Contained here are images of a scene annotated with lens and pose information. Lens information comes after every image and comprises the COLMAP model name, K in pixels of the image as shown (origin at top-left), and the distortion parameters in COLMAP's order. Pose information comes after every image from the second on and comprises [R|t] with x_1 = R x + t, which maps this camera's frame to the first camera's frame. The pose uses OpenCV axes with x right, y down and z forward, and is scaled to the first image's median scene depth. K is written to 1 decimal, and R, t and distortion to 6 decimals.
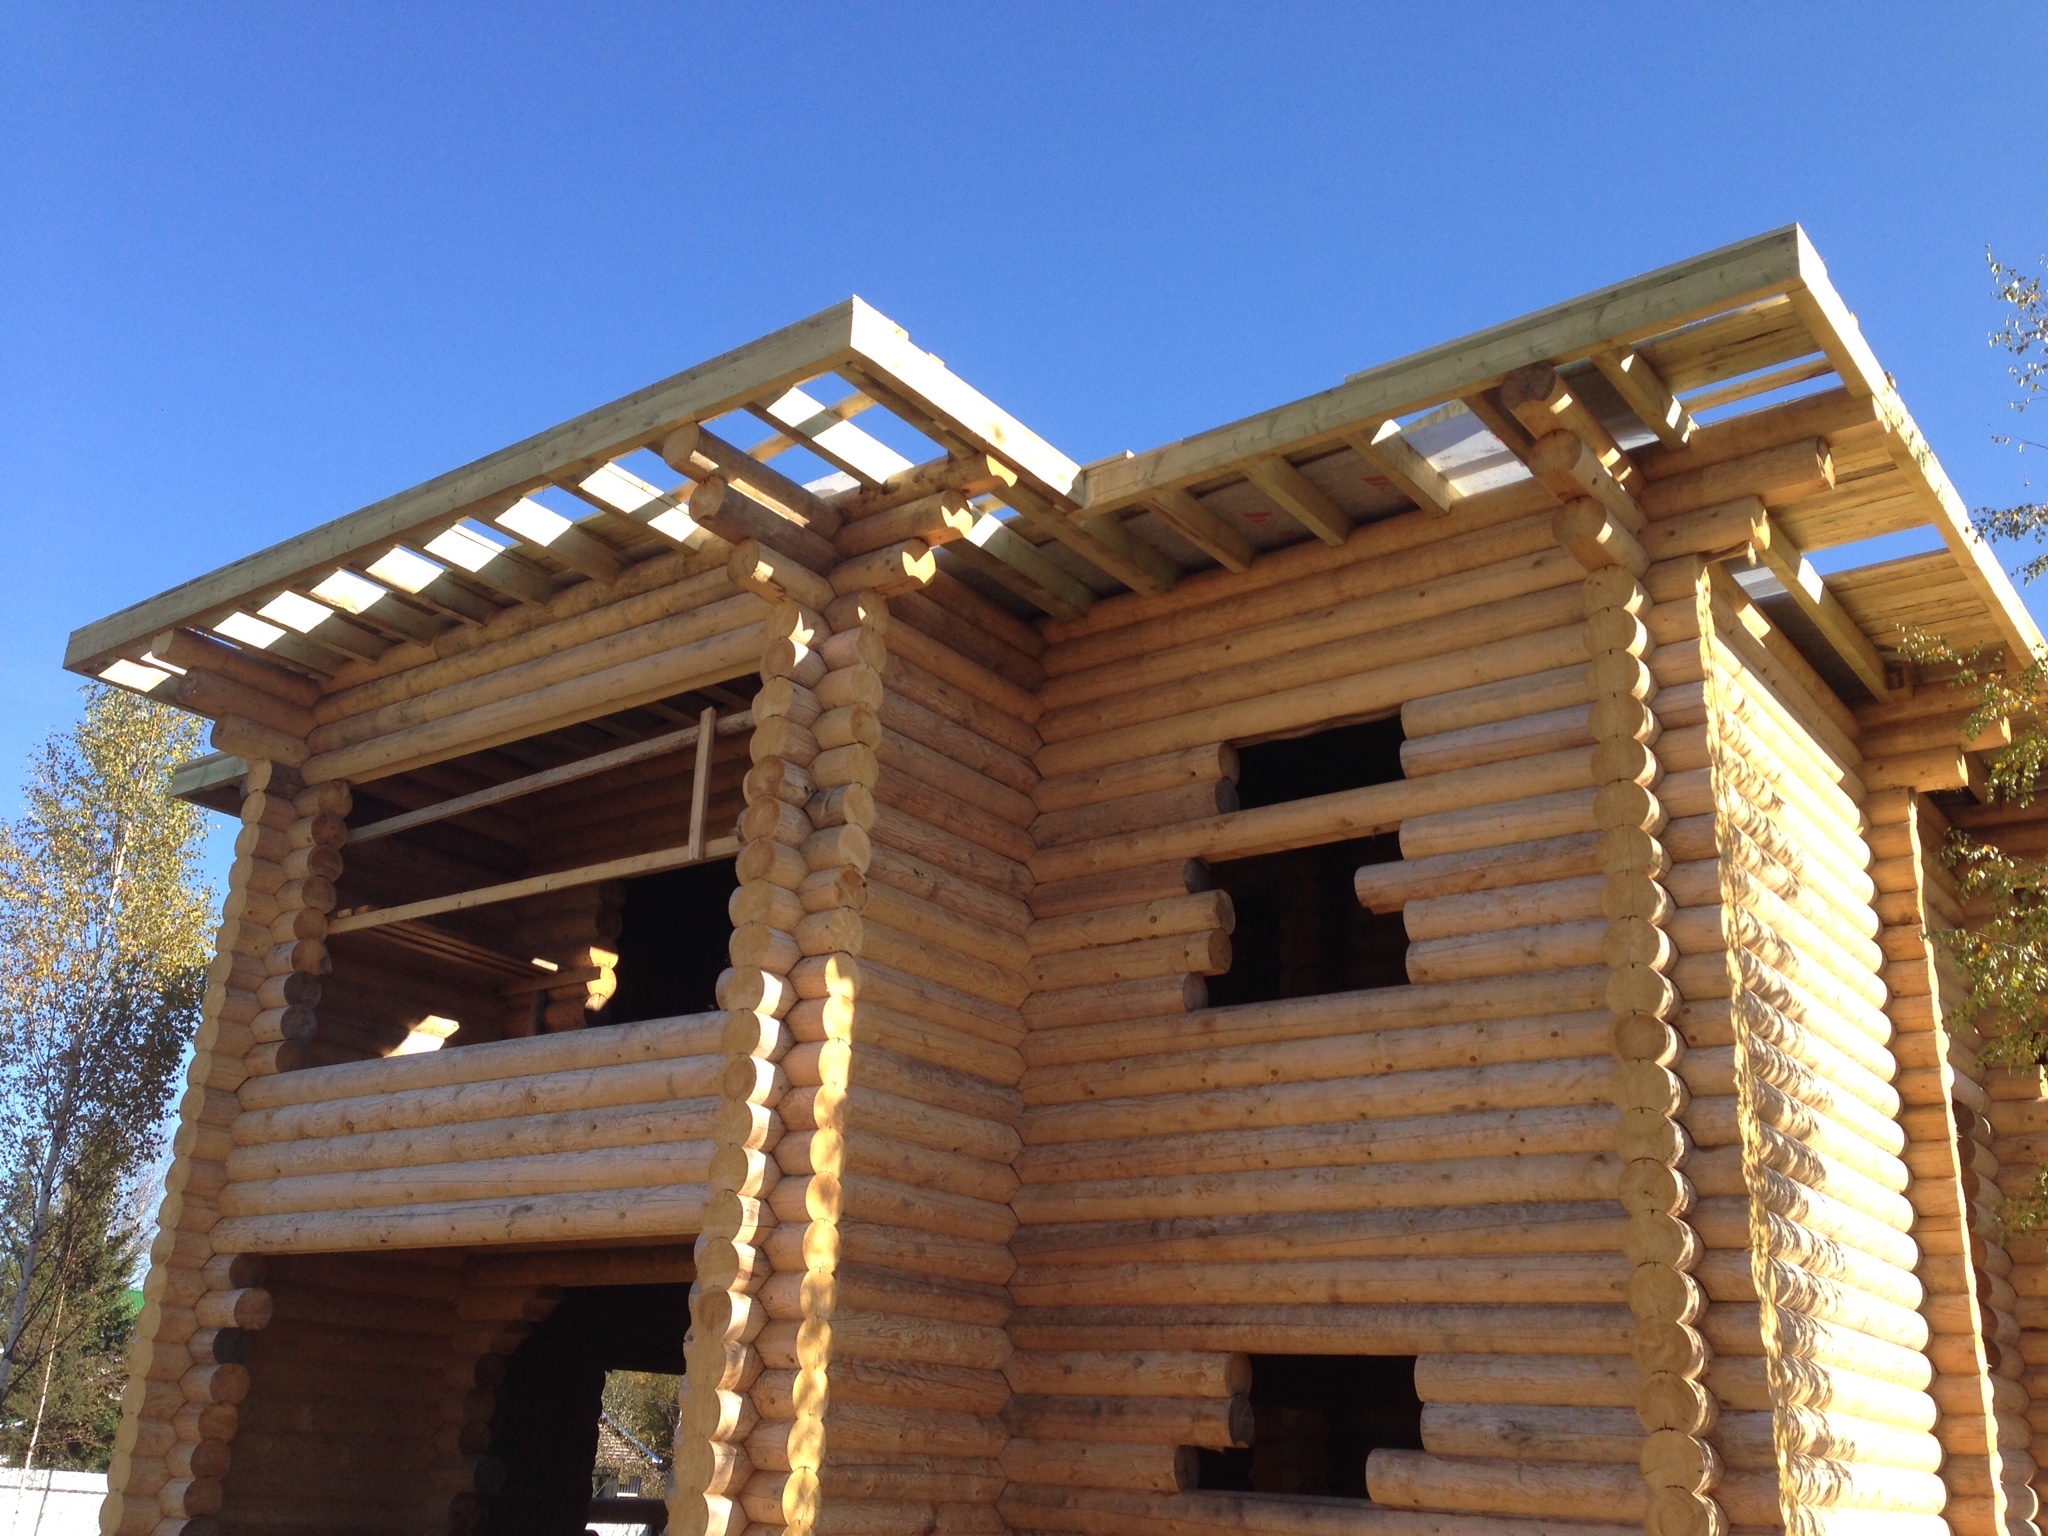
lens RADIAL K [[1832.2, 0, 1076.8], [0, 1832.2, 760.7], [0, 0, 1]] dist [0.093186, -0.108929]
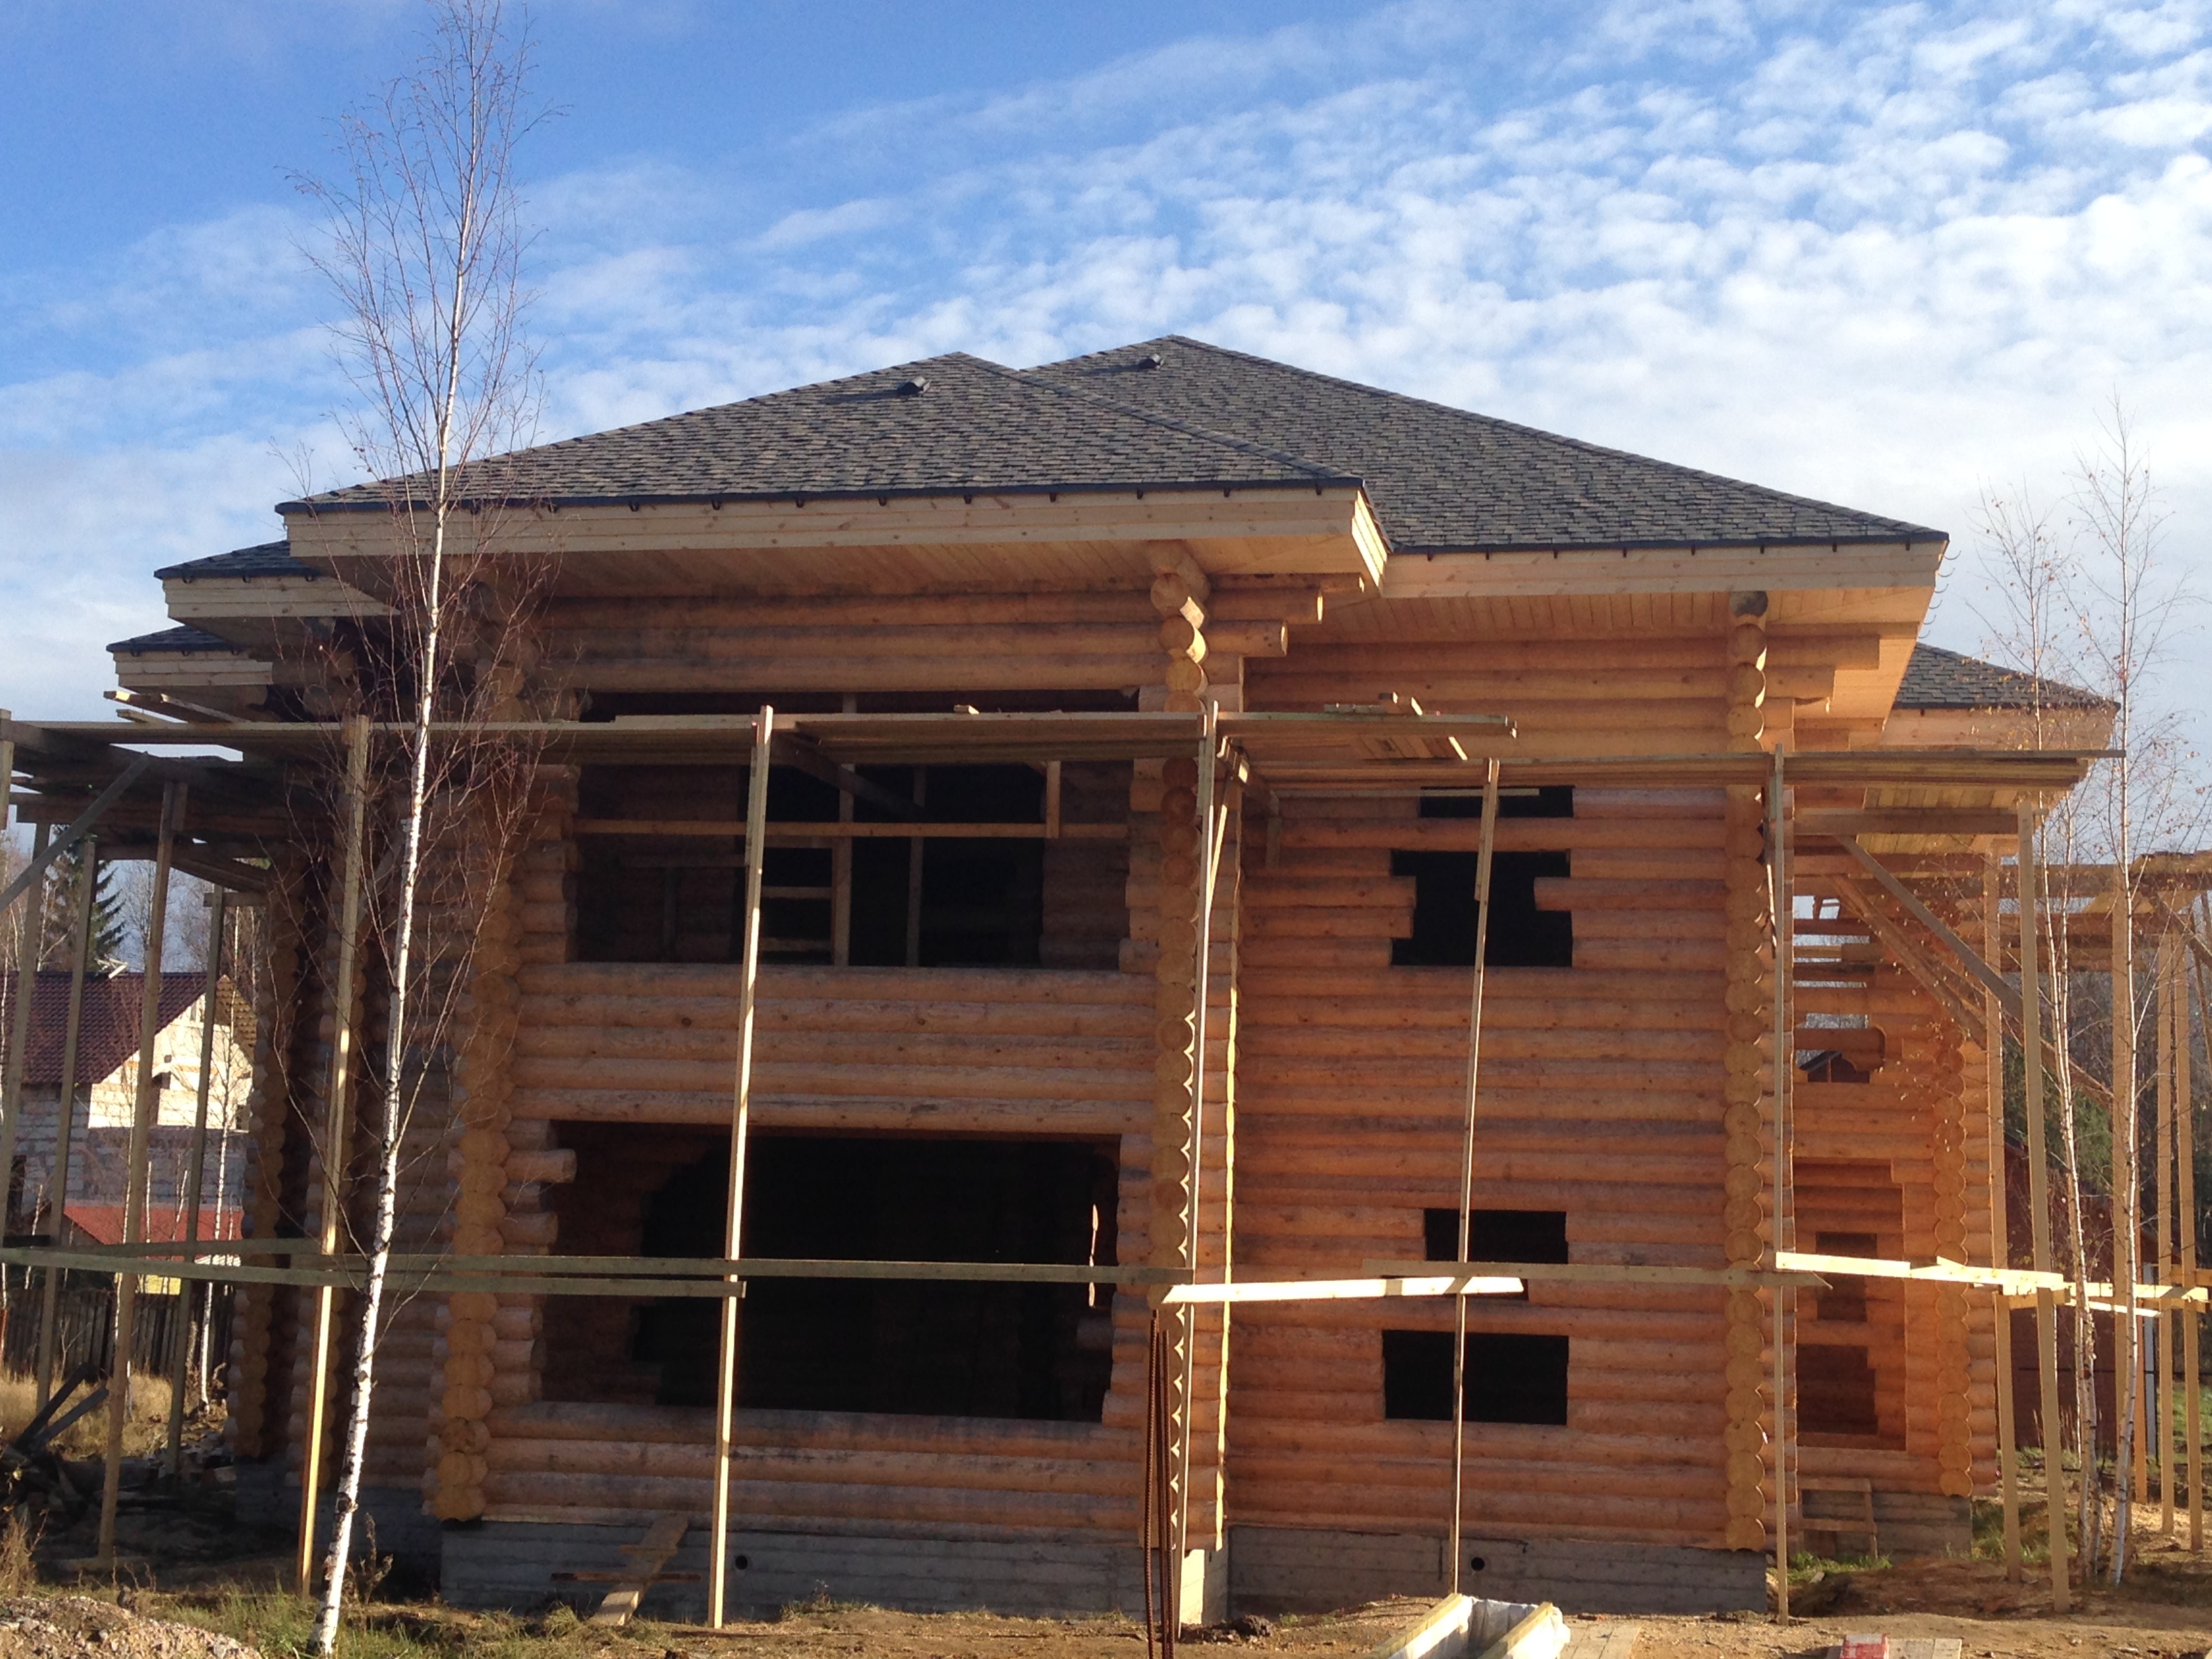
lens RADIAL K [[2944.0, 0, 1106.0], [0, 2944.0, 829.5], [0, 0, 1]] dist [-0.044723, 0.018587]
pose [[0.895346, 0.035958, 0.443917, -1.127274], [-0.145721, 0.965526, 0.215698, -0.410977], [-0.420857, -0.257812, 0.869720, -0.790683]]
